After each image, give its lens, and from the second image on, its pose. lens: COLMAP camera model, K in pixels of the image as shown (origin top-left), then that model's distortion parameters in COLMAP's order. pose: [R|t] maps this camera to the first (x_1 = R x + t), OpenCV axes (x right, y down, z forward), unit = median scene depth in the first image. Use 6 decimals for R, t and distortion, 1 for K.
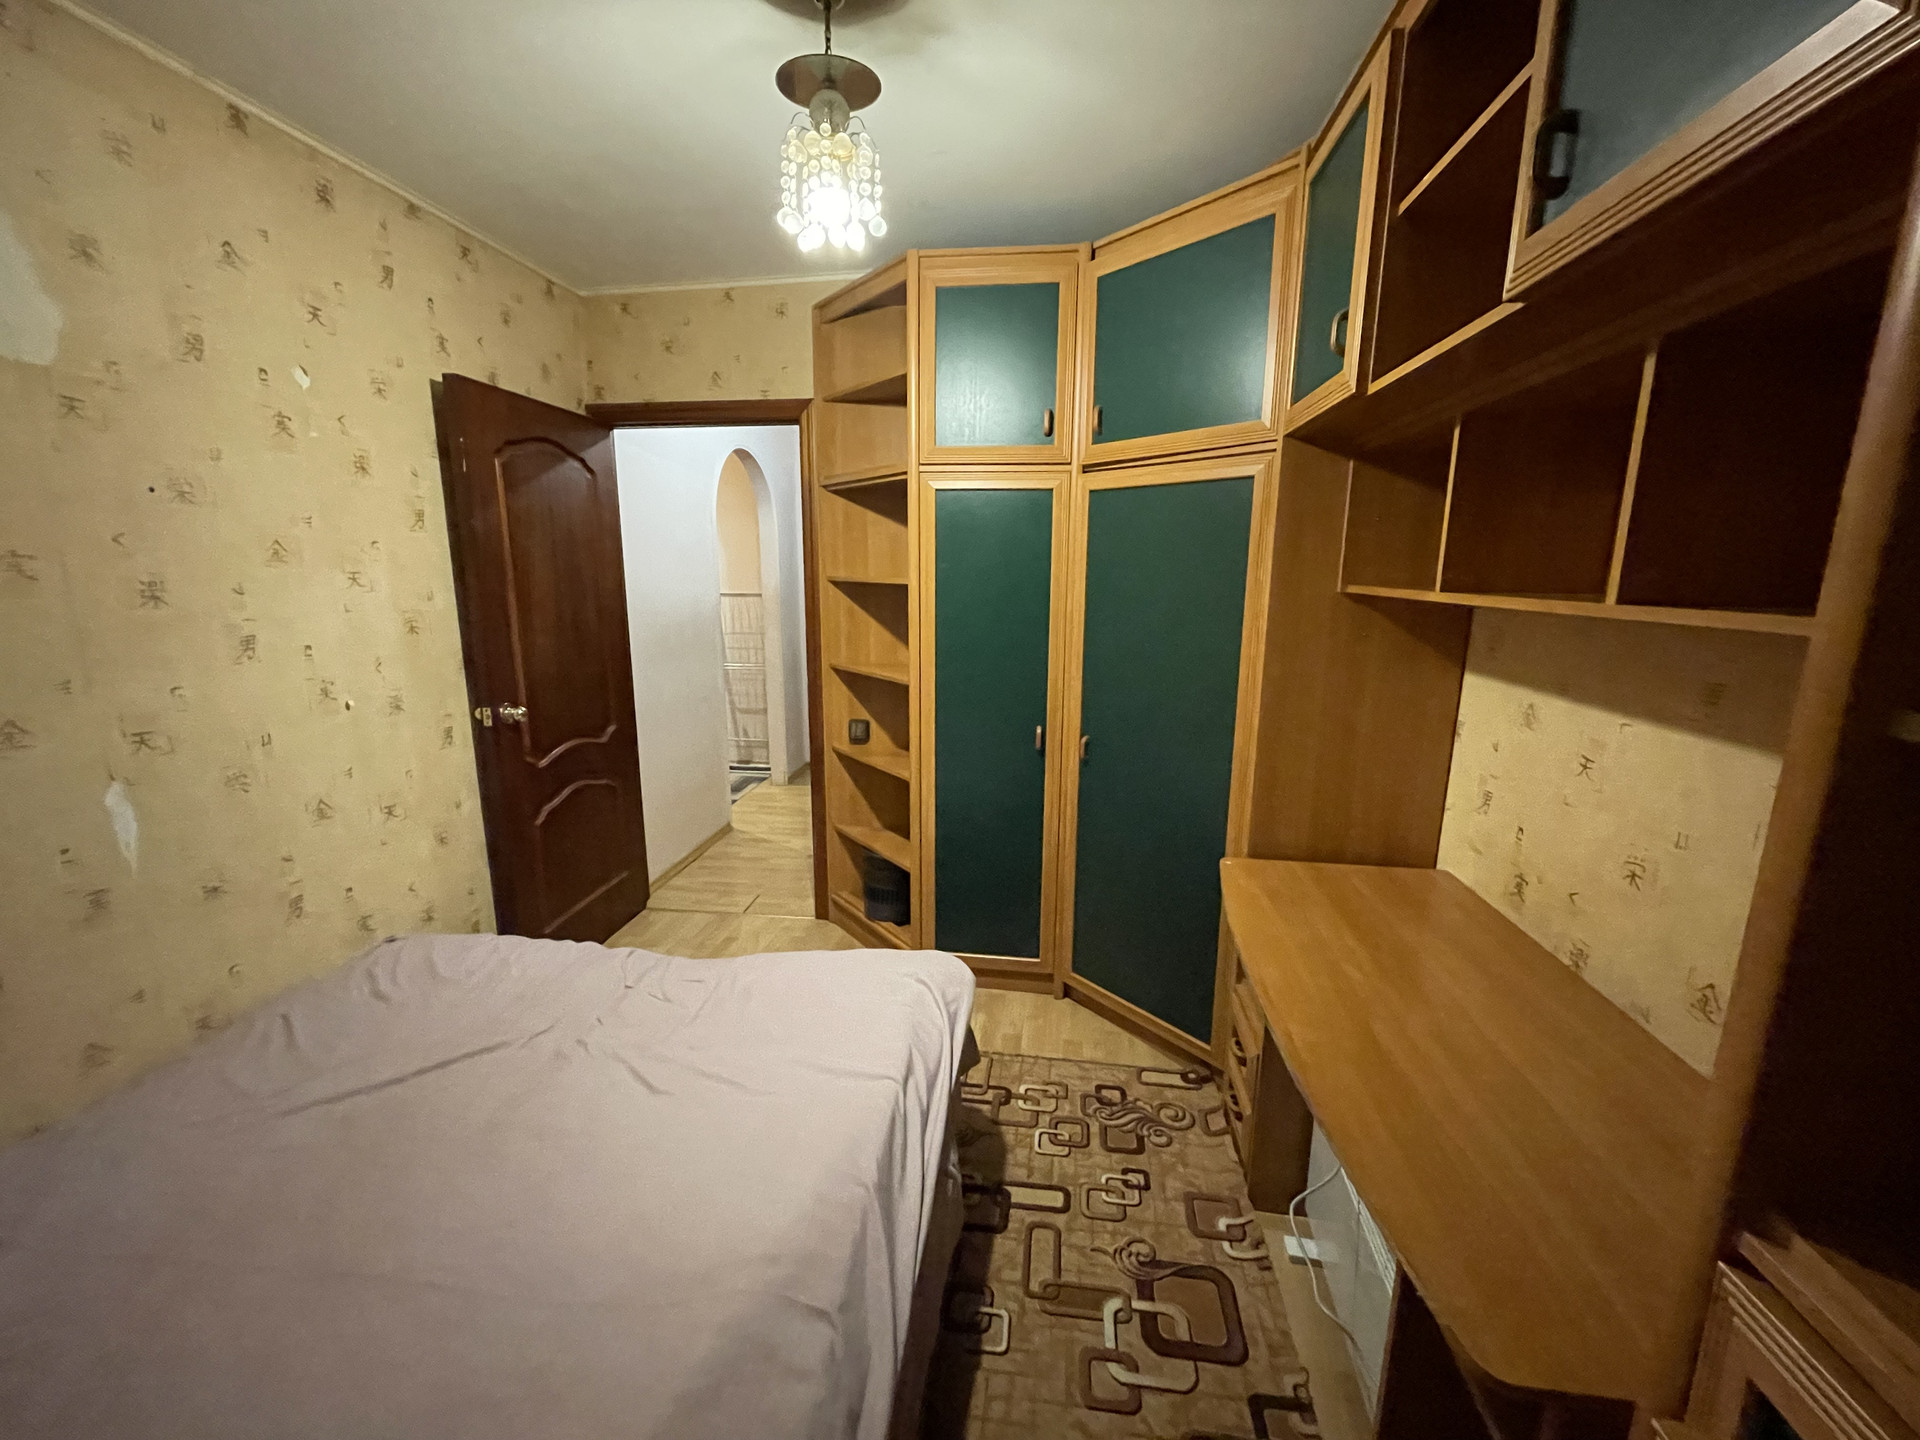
lens RADIAL K [[780.4, 0, 959.4], [0, 780.4, 724.2], [0, 0, 1]] dist [-0.007827, 0.000049]
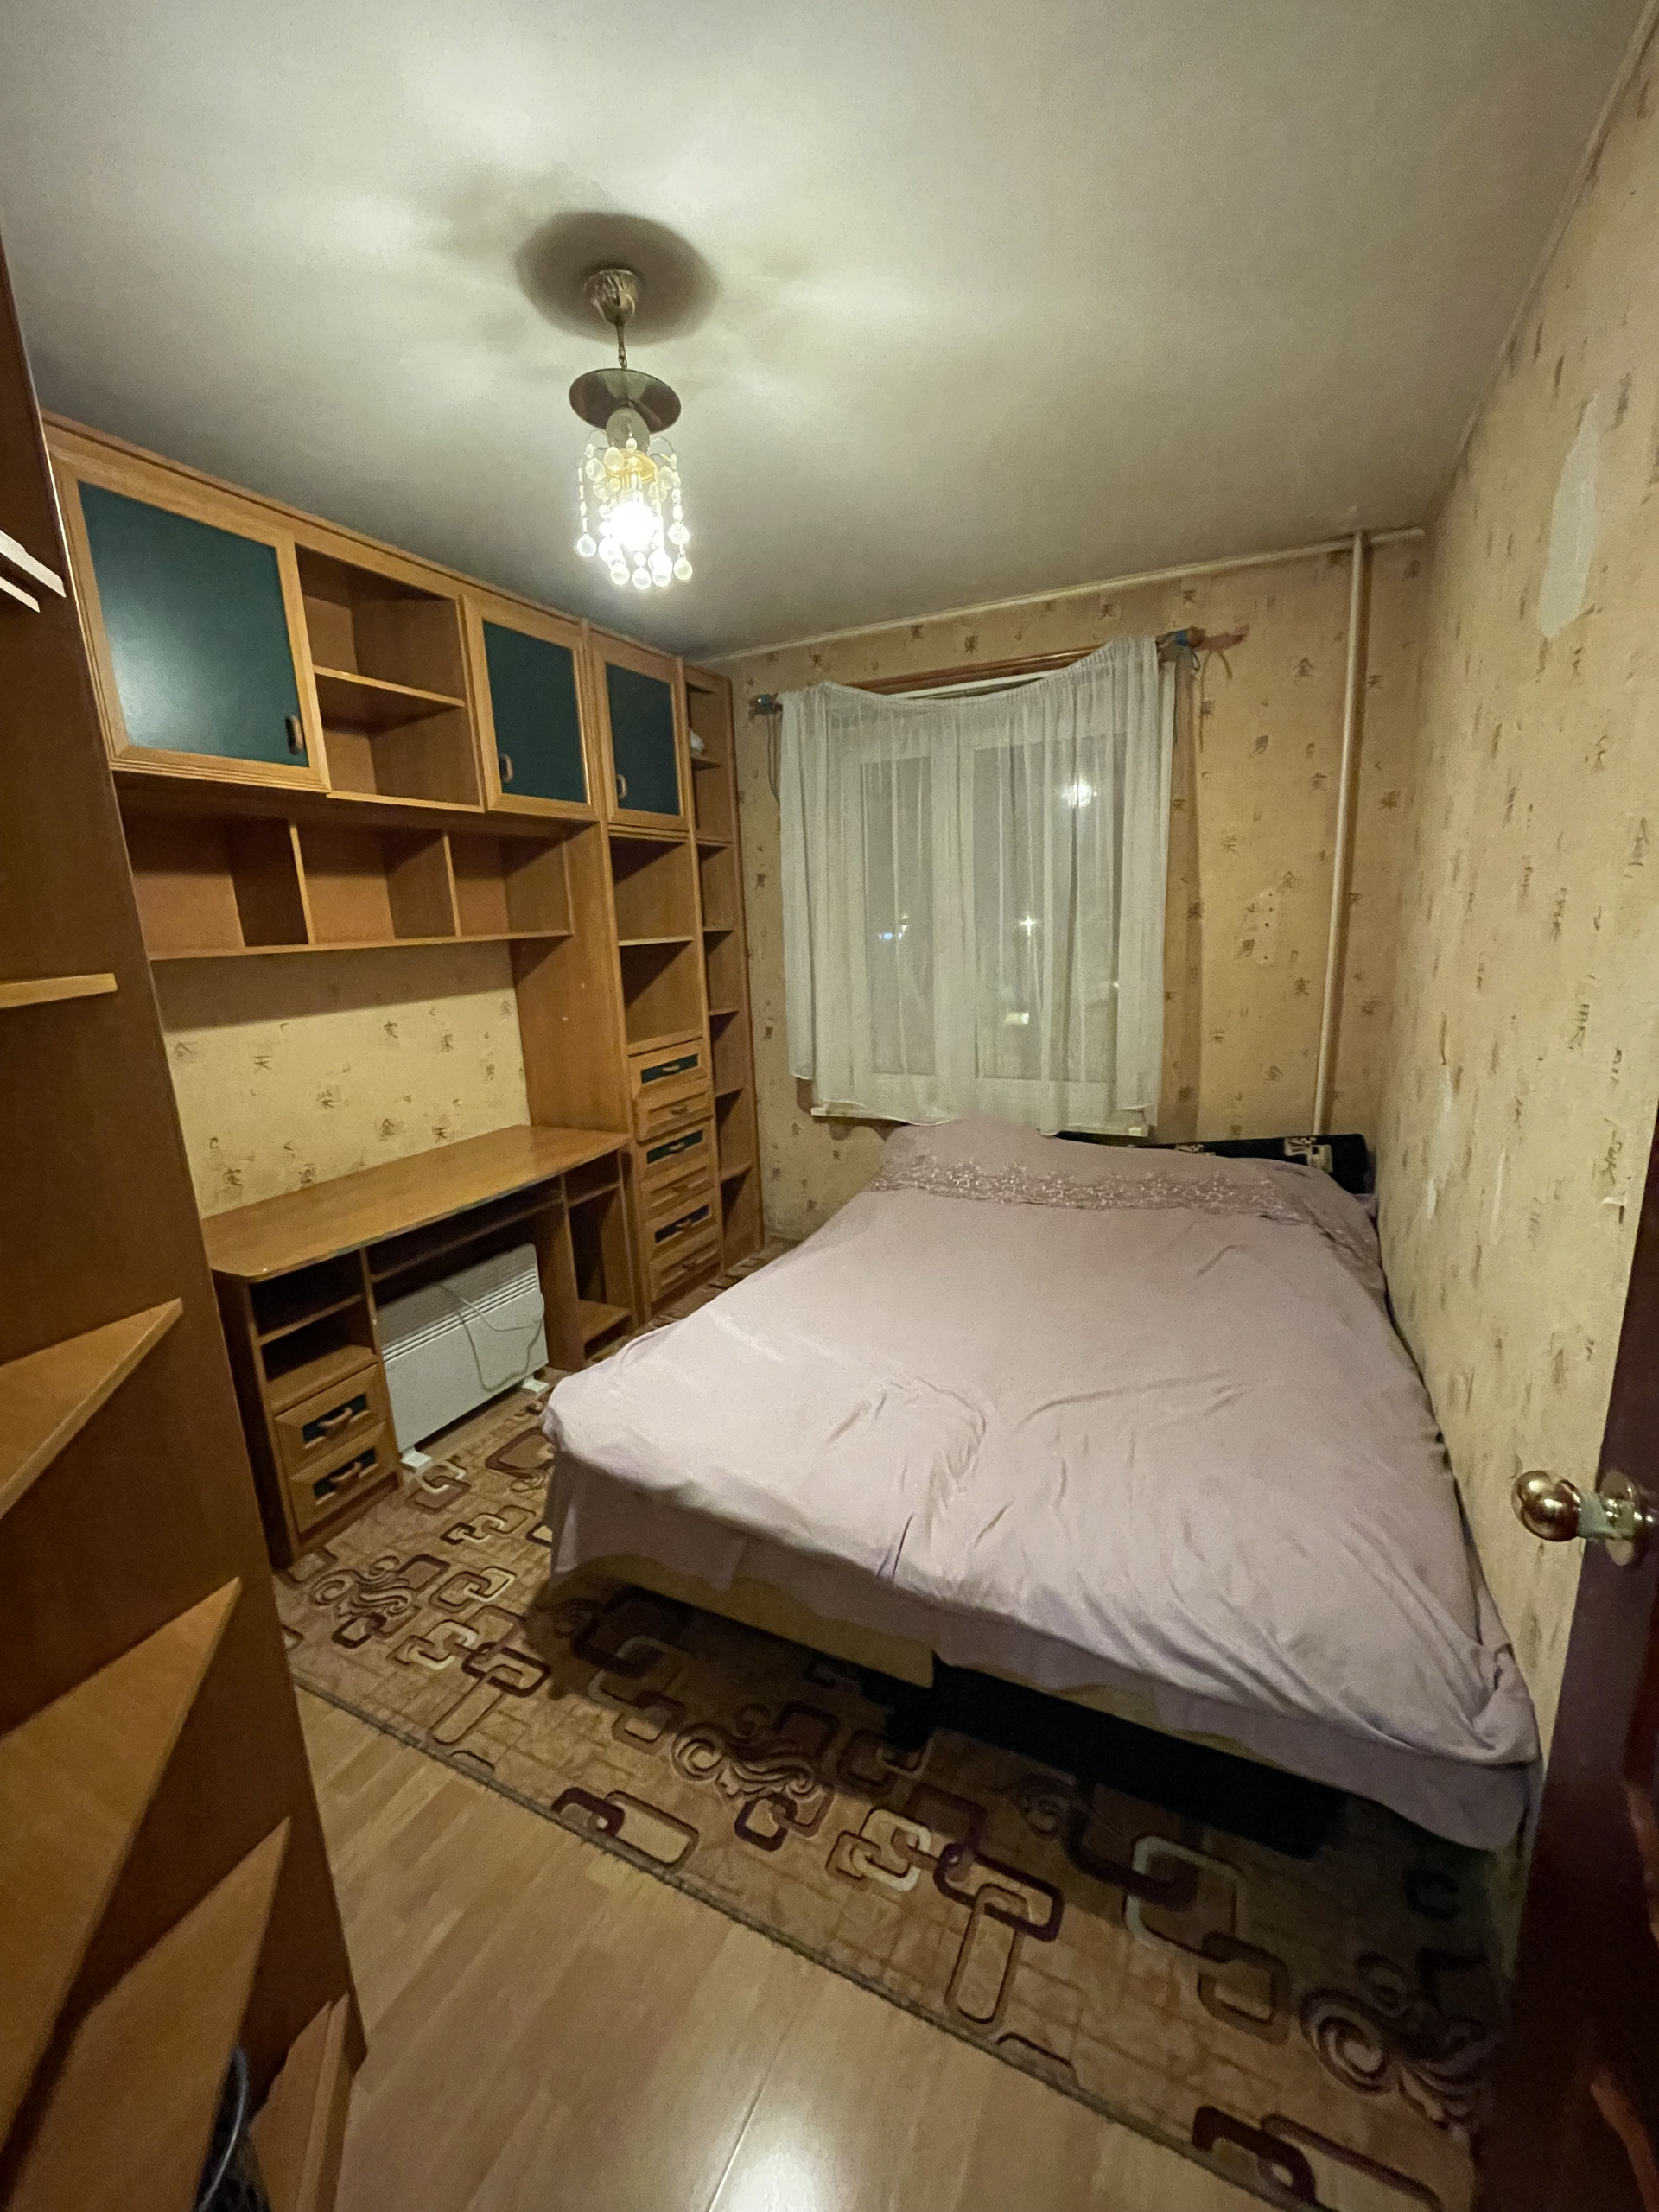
lens RADIAL K [[899.1, 0, 829.6], [0, 899.1, 1106.7], [0, 0, 1]] dist [-0.007827, 0.000049]
pose [[-0.950663, -0.030804, 0.308691, -0.597362], [0.098323, 0.913839, 0.393993, -0.342922], [-0.294230, 0.404906, -0.865725, 1.719197]]
